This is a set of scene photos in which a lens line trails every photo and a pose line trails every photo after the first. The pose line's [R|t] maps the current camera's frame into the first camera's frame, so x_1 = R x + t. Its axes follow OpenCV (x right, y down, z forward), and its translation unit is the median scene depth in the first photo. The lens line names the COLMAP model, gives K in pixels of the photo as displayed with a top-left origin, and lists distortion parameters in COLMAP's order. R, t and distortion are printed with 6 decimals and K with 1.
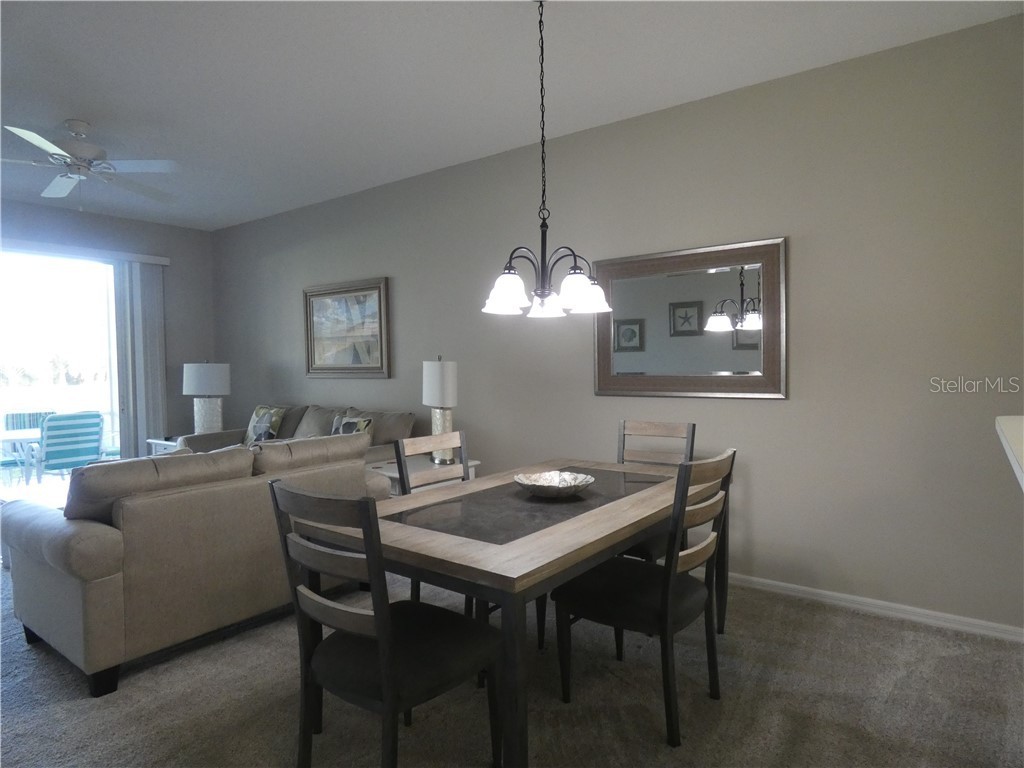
lens RADIAL K [[614.6, 0, 512.0], [0, 614.6, 384.0], [0, 0, 1]] dist [0.000285, 0.000235]
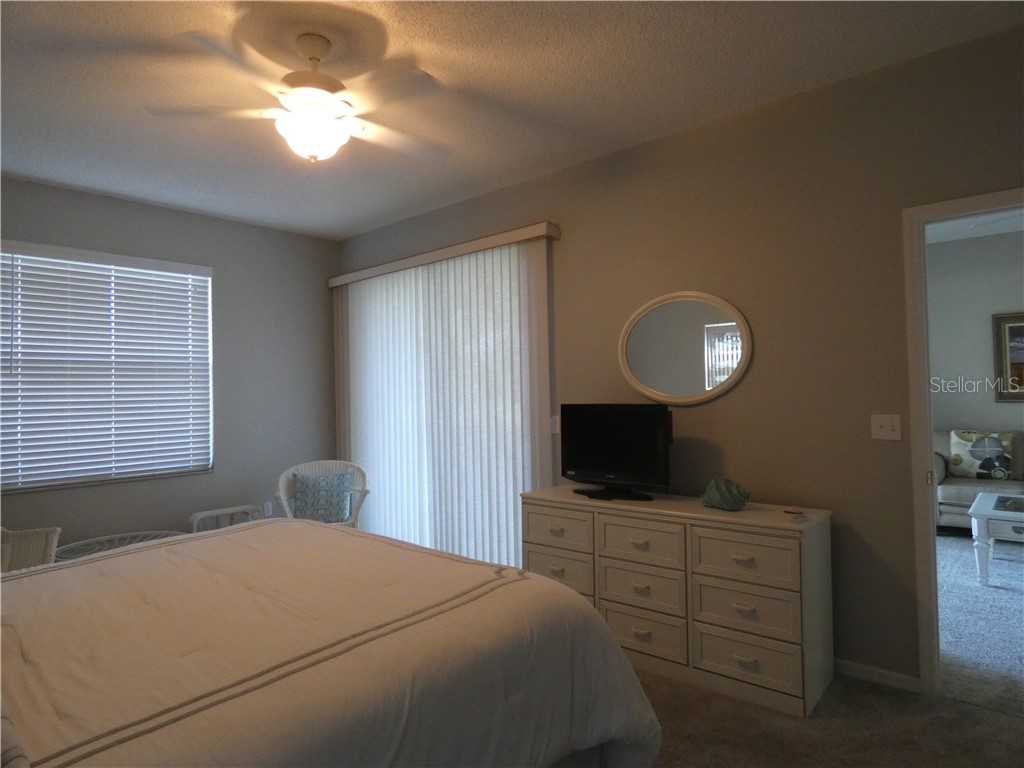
lens RADIAL K [[614.6, 0, 512.0], [0, 614.6, 384.0], [0, 0, 1]] dist [0.000285, 0.000235]
pose [[0.996147, -0.020040, -0.085377, -1.076801], [0.016332, 0.998902, -0.043914, -0.009118], [0.086163, 0.042351, 0.995380, -0.085244]]
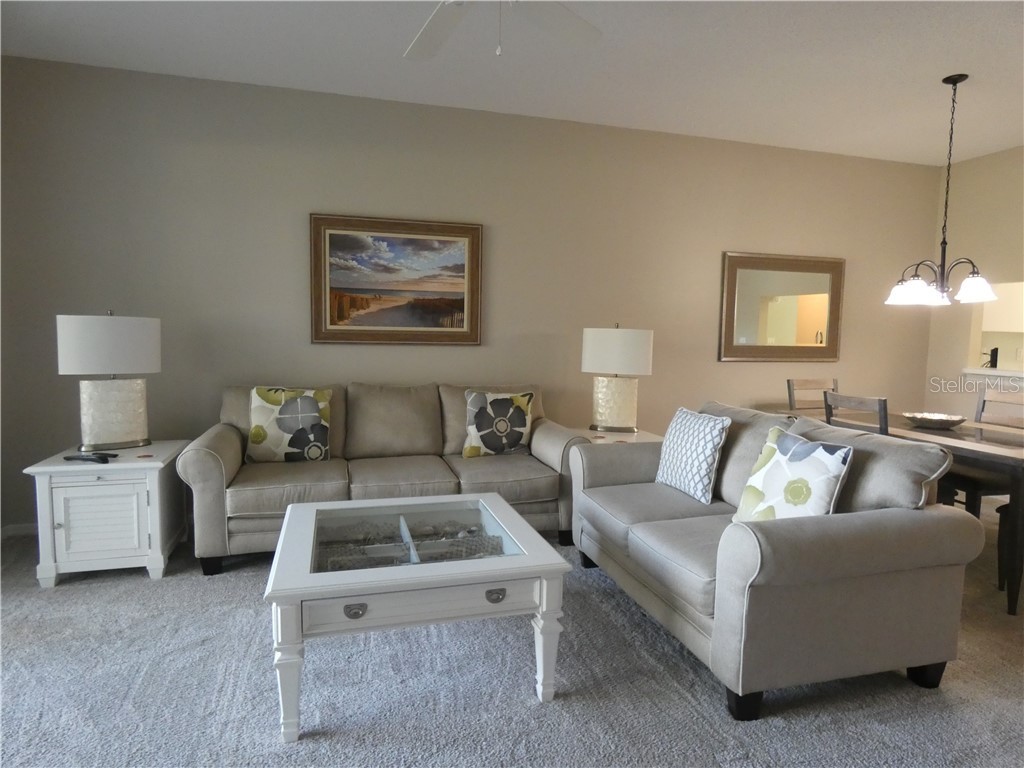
lens RADIAL K [[614.6, 0, 512.0], [0, 614.6, 384.0], [0, 0, 1]] dist [0.000285, 0.000235]
pose [[0.614722, -0.048765, 0.787235, -0.767949], [-0.000138, 0.998080, 0.061933, -0.007859], [-0.788744, -0.038180, 0.613535, 0.404036]]
